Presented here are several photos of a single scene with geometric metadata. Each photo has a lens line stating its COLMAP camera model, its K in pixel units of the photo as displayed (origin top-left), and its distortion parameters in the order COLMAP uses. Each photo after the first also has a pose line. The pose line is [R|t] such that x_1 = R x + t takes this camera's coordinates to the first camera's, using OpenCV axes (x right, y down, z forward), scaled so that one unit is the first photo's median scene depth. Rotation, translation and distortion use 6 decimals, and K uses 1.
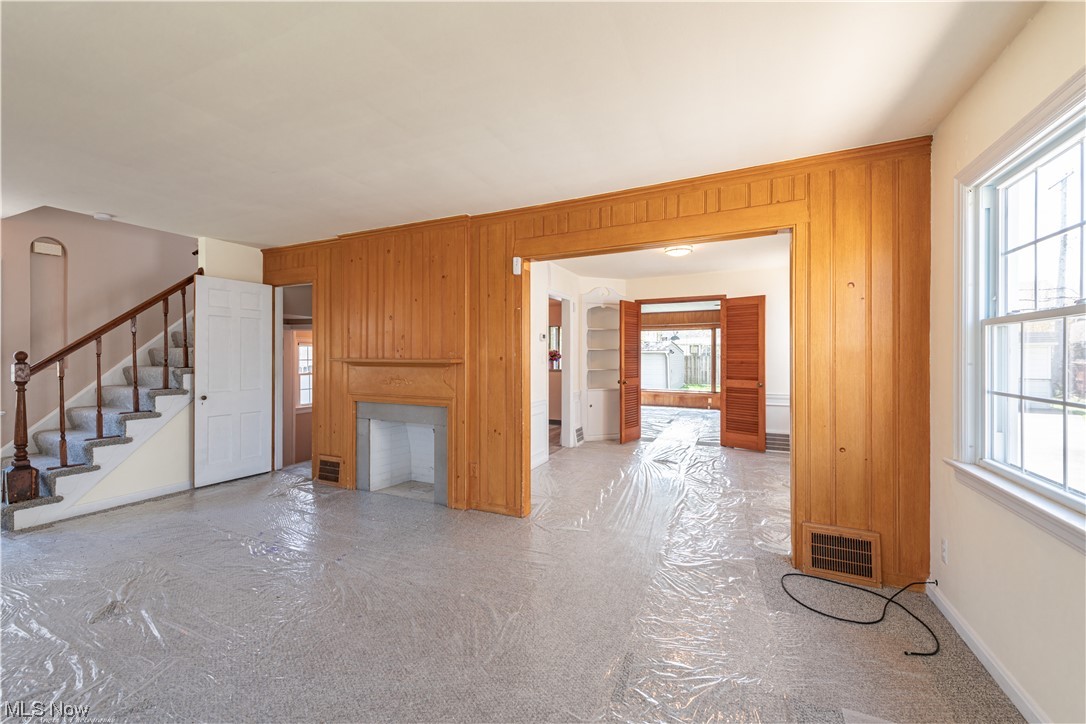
lens RADIAL K [[426.5, 0, 520.7], [0, 426.5, 355.6], [0, 0, 1]] dist [0.006506, -0.001415]
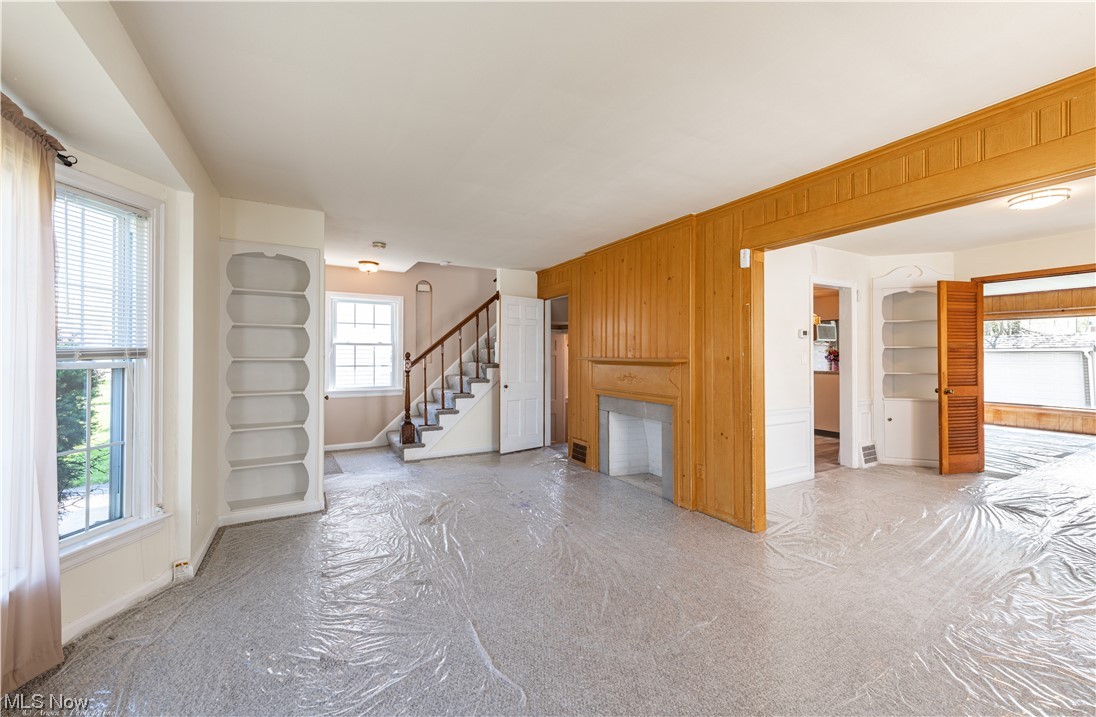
lens RADIAL K [[407.3, 0, 533.2], [0, 407.3, 351.4], [0, 0, 1]] dist [0.005887, -0.002067]
pose [[0.811867, -0.004119, -0.583828, 0.100863], [-0.000903, 0.999965, -0.008311, -0.000310], [0.583842, 0.007274, 0.811835, 0.009369]]
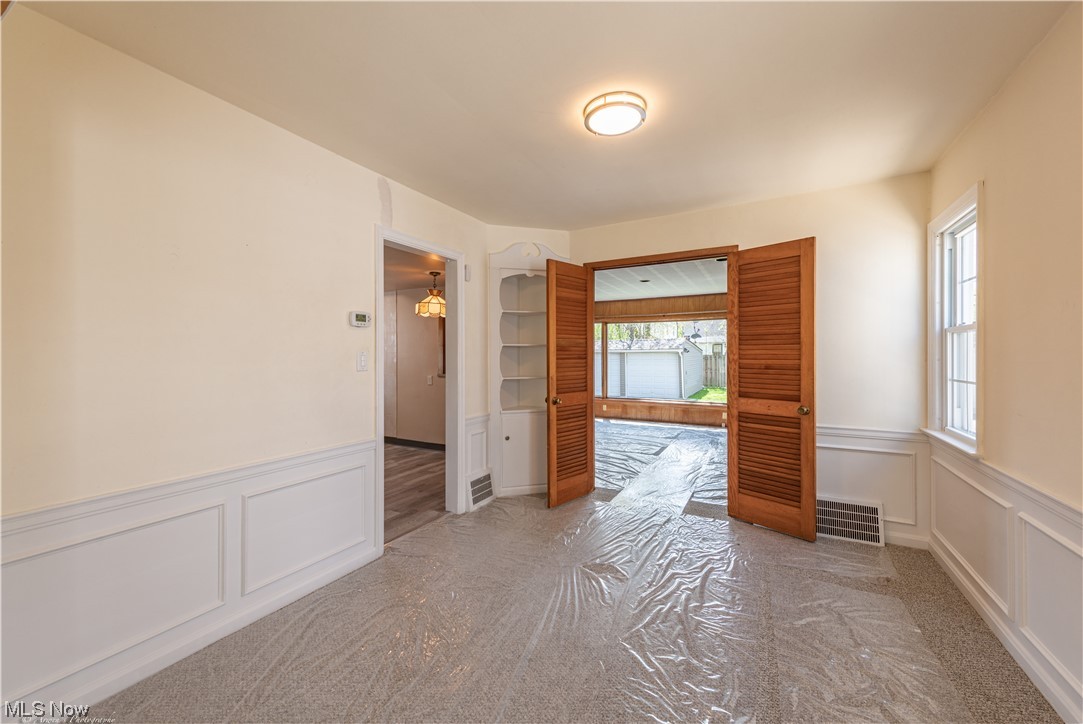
lens RADIAL K [[415.6, 0, 509.2], [0, 415.6, 355.9], [0, 0, 1]] dist [0.008473, -0.000261]
pose [[0.996498, -0.003121, -0.083561, 0.307206], [0.003177, 0.999995, 0.000545, 0.001034], [0.083559, -0.000809, 0.996503, 0.581956]]
